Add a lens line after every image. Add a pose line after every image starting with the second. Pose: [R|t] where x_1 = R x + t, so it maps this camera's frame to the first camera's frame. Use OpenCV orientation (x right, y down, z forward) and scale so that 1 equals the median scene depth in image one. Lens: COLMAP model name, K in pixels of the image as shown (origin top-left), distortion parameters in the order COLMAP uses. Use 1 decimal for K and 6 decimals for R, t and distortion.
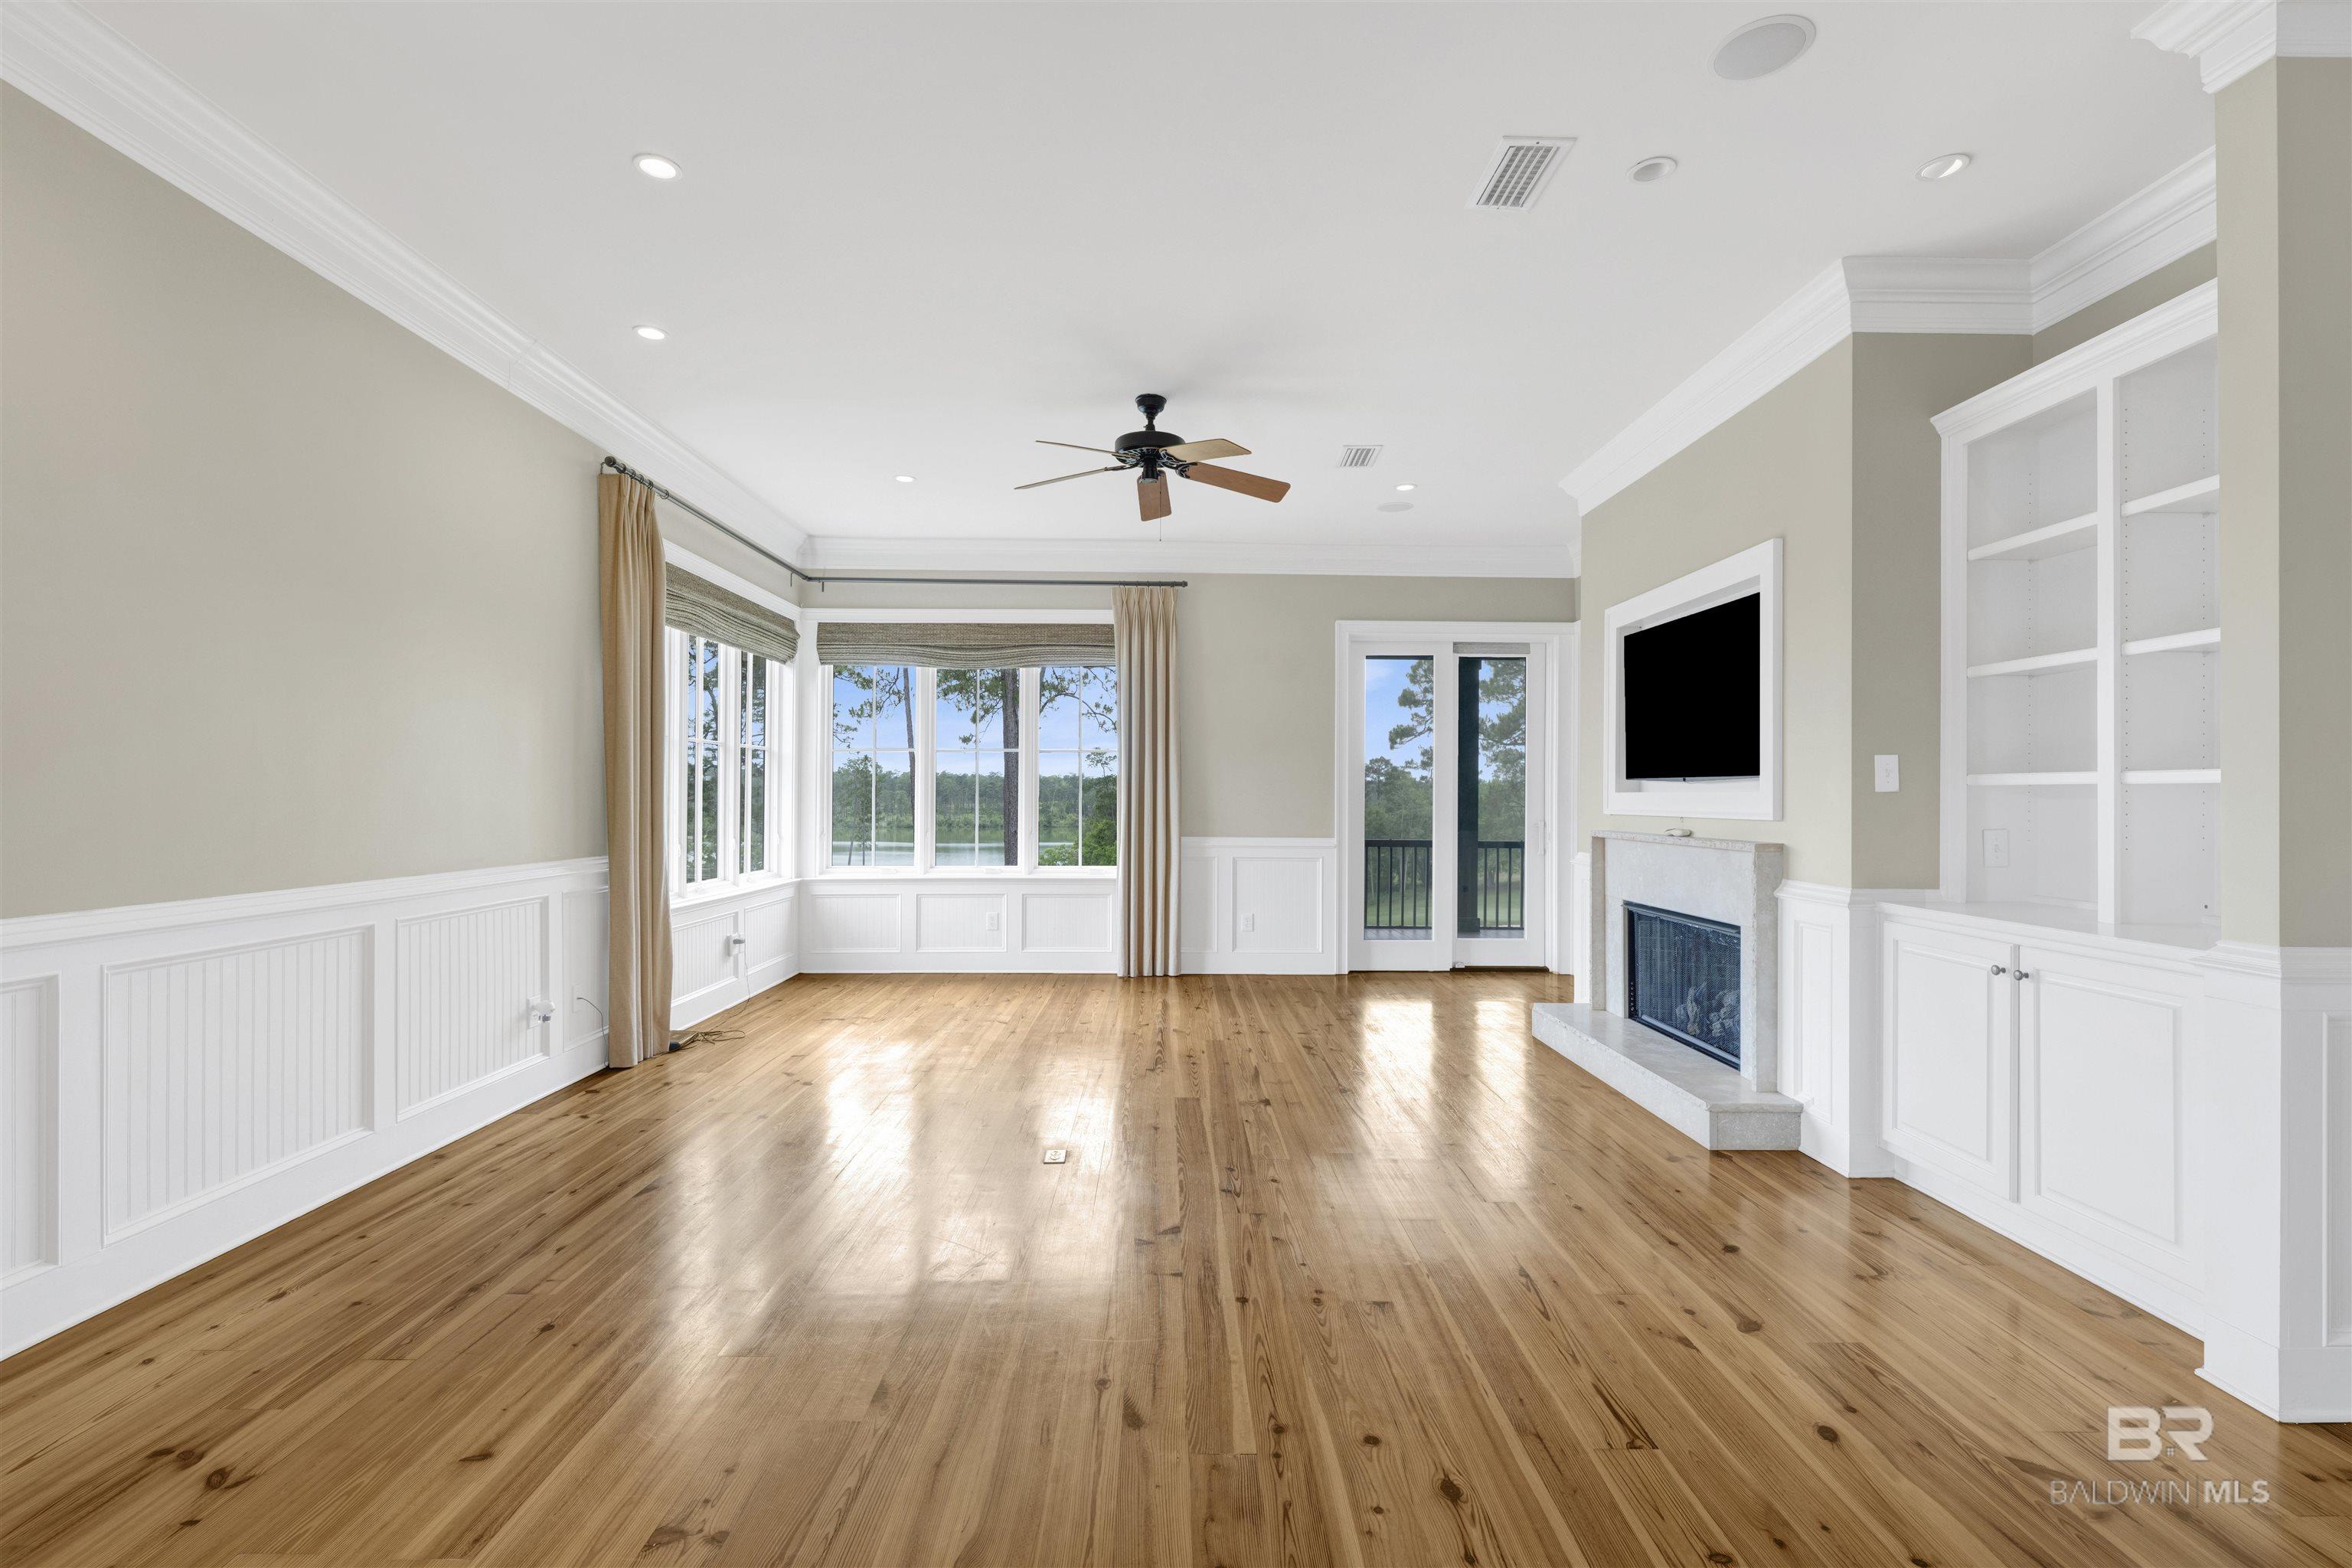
lens RADIAL K [[1063.2, 0, 1179.3], [0, 1063.2, 795.2], [0, 0, 1]] dist [-0.001065, -0.000615]
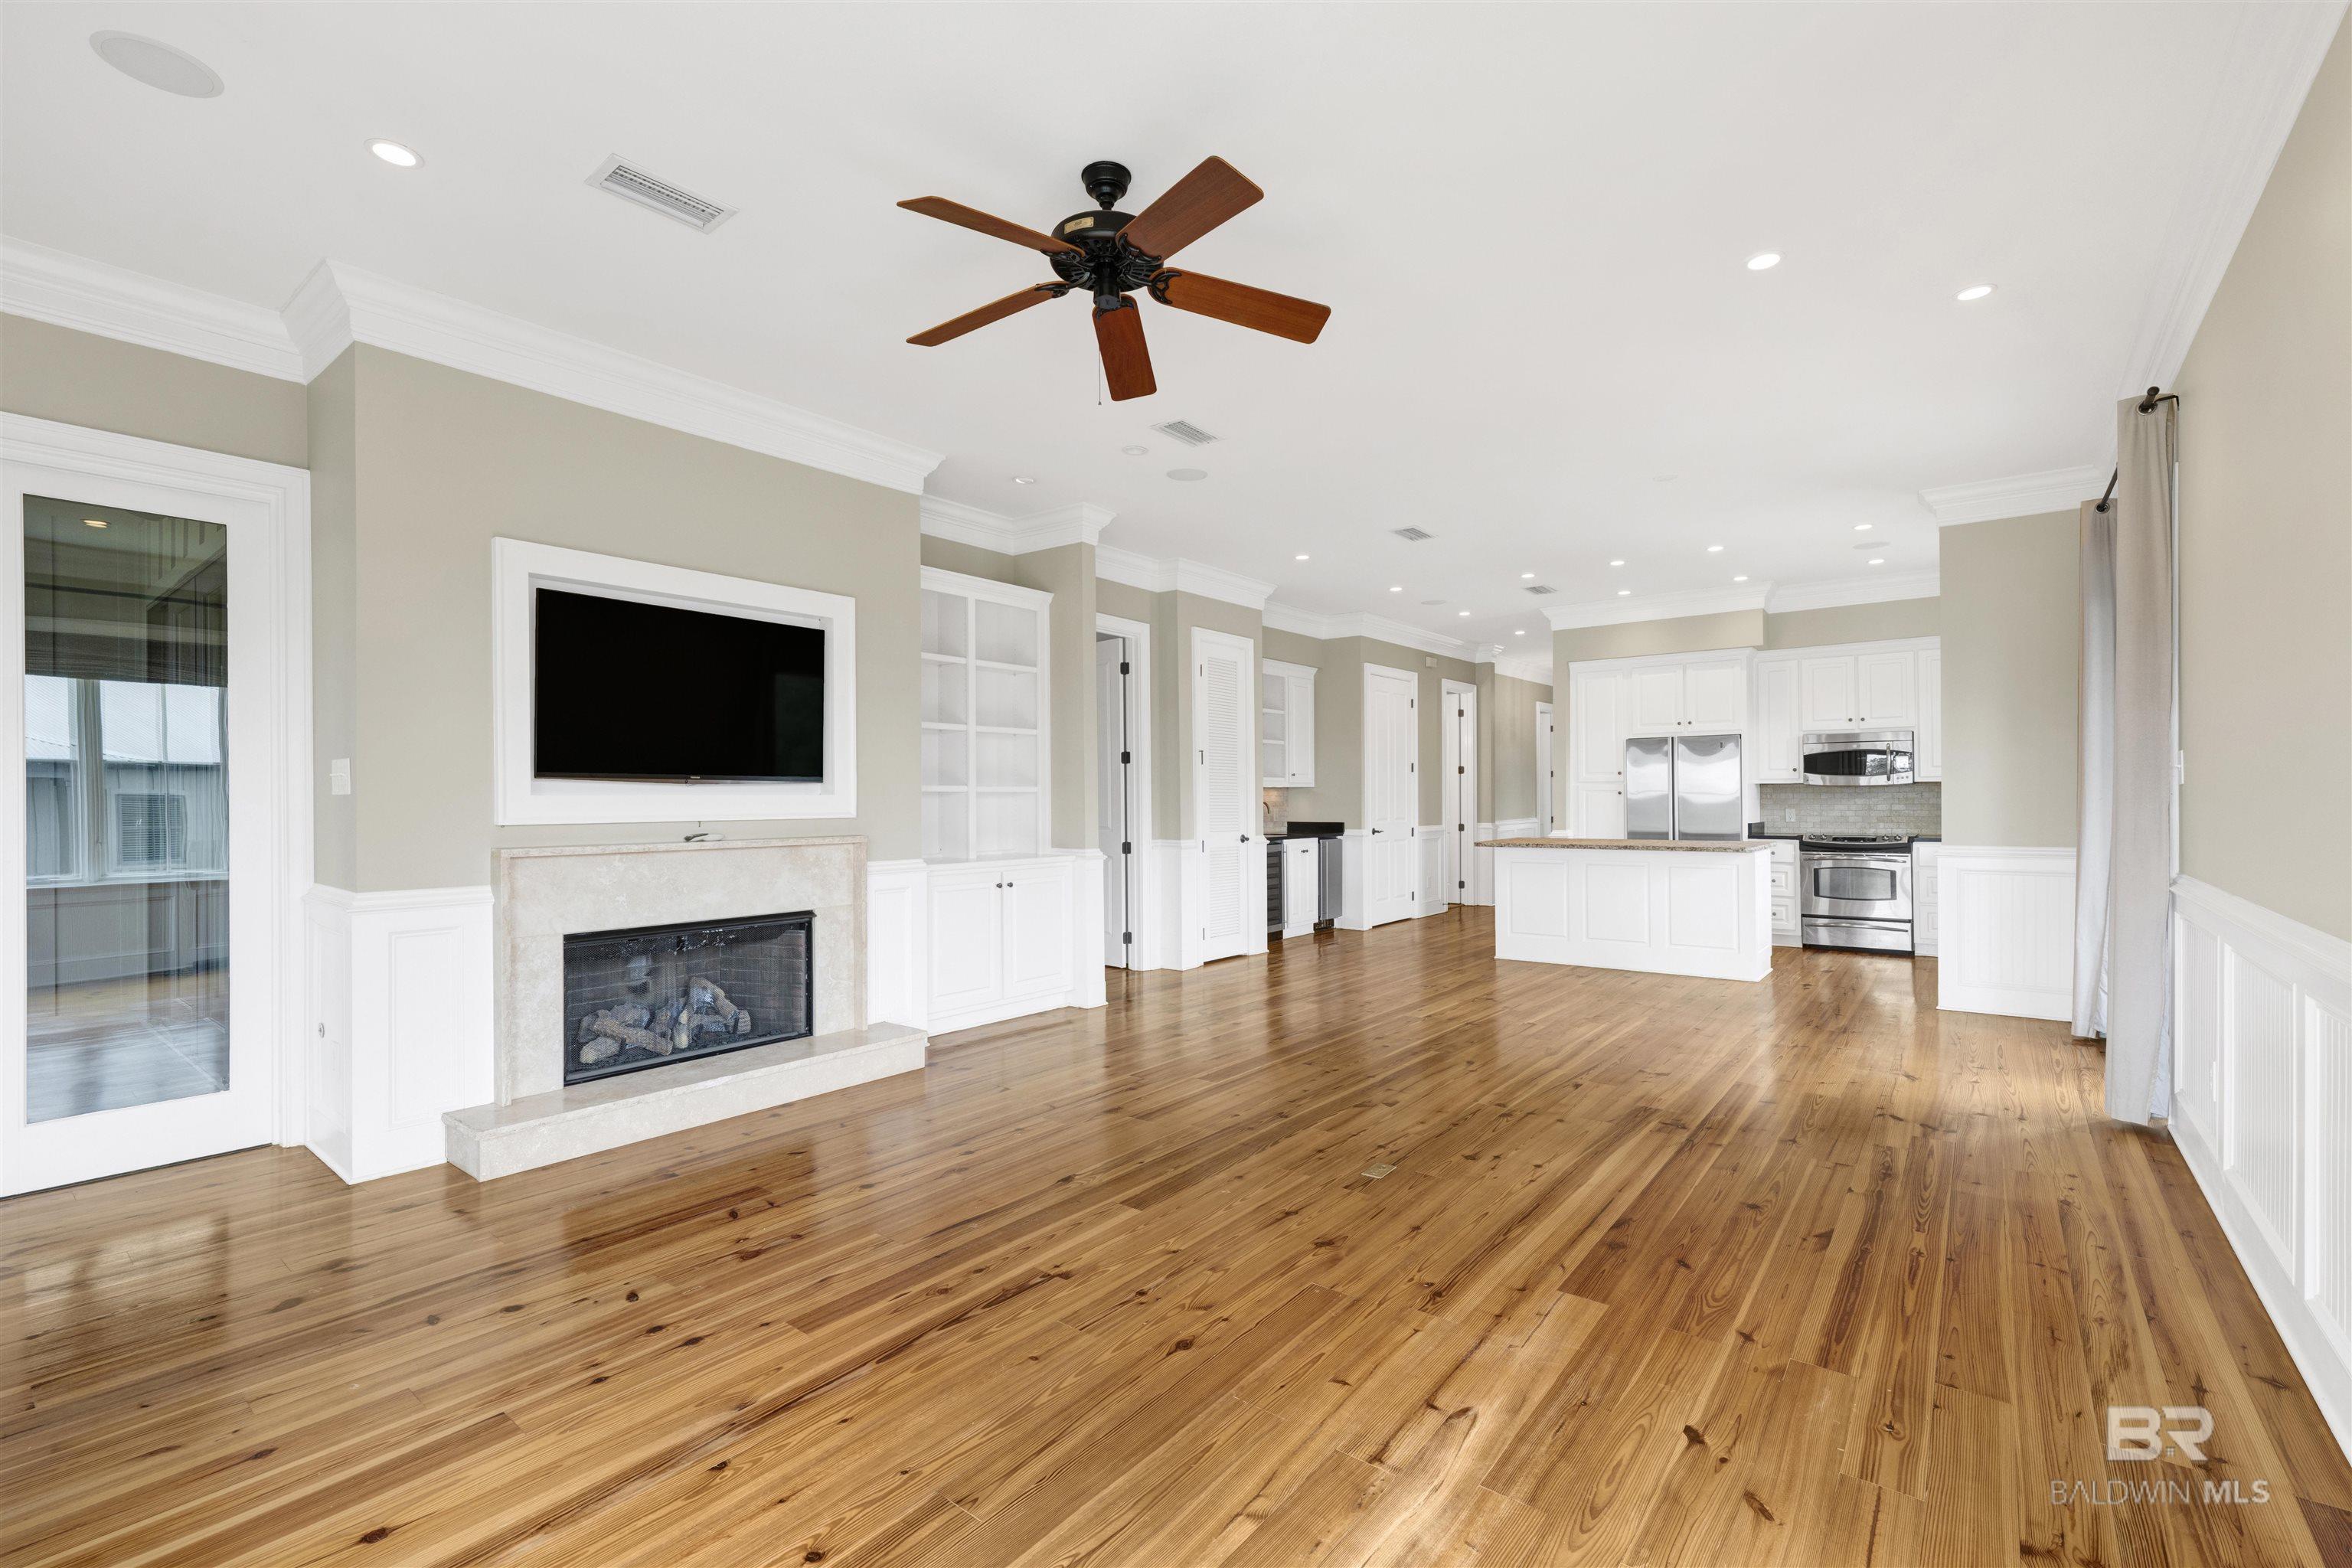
lens RADIAL K [[1040.5, 0, 1185.8], [0, 1040.5, 789.7], [0, 0, 1]] dist [-0.004208, 0.001488]
pose [[-0.781611, 0.002661, 0.623760, -0.480961], [-0.001617, 0.999979, -0.006292, -0.001901], [-0.623764, -0.005927, -0.781590, 1.555080]]
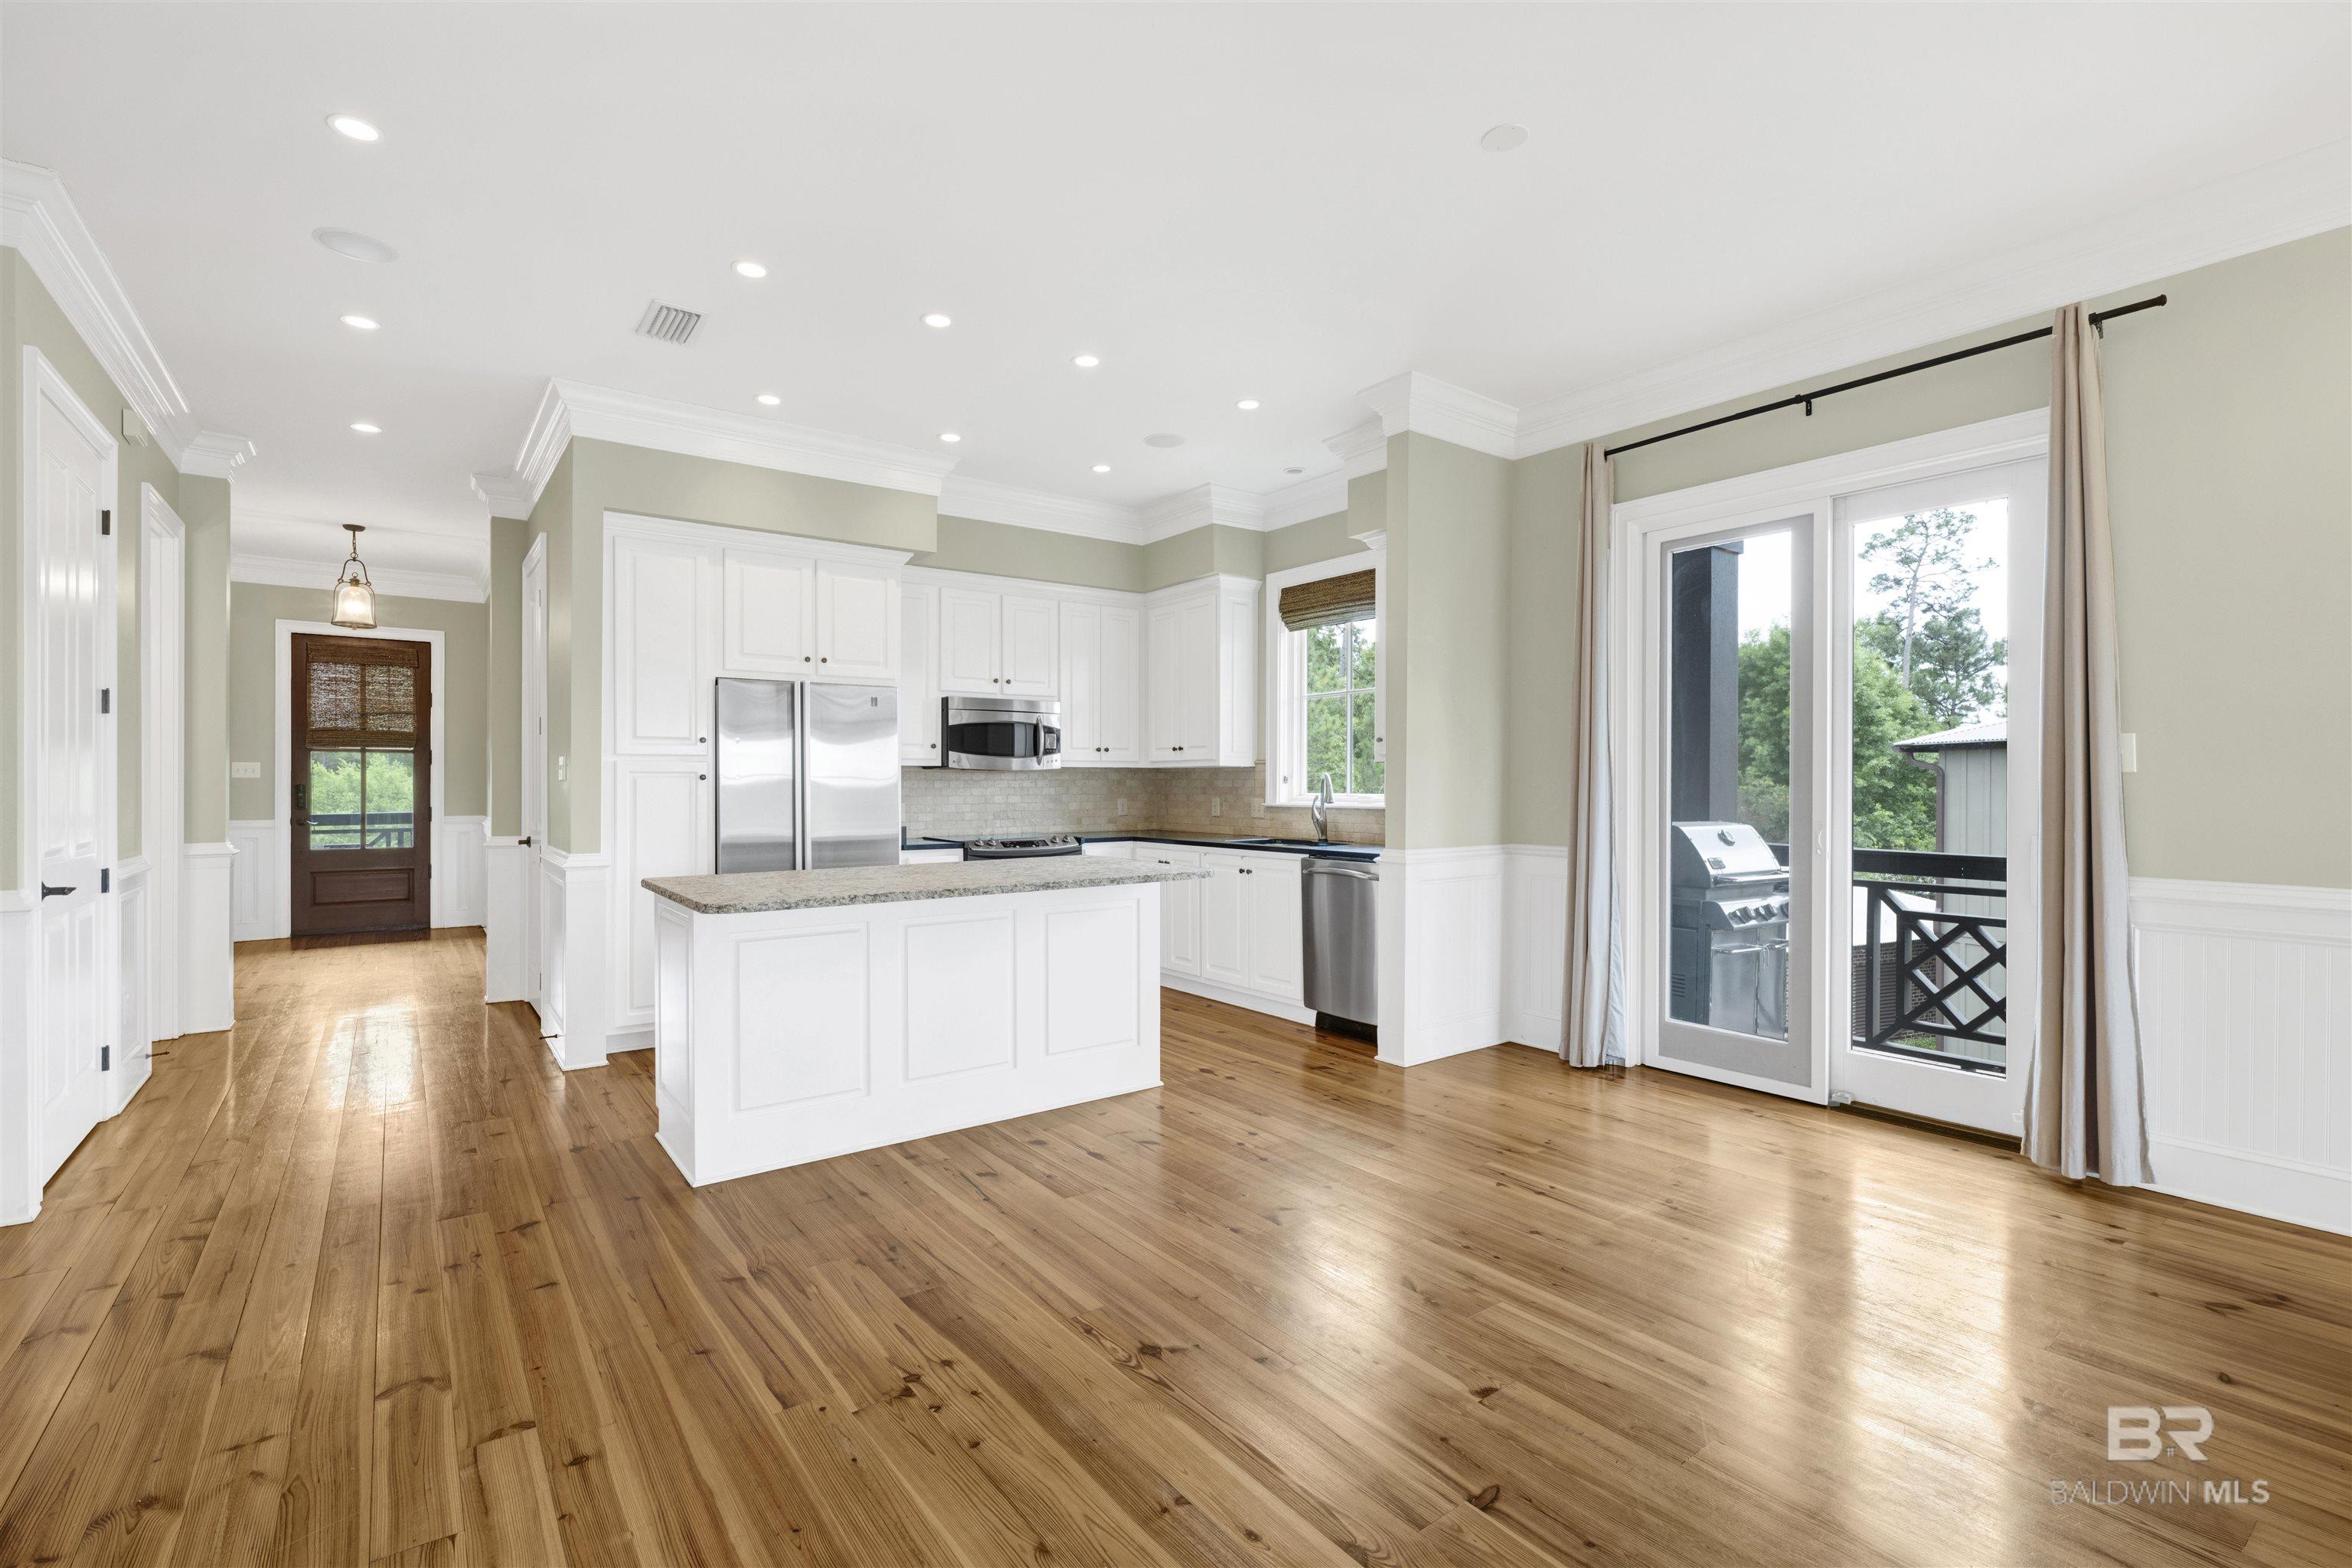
lens RADIAL K [[1059.1, 0, 1172.9], [0, 1059.1, 785.0], [0, 0, 1]] dist [-0.006831, 0.001619]
pose [[-0.812089, -0.003927, -0.583521, 0.412707], [-0.003391, 0.999992, -0.002012, -0.001387], [0.583524, 0.000345, -0.812096, 0.566554]]
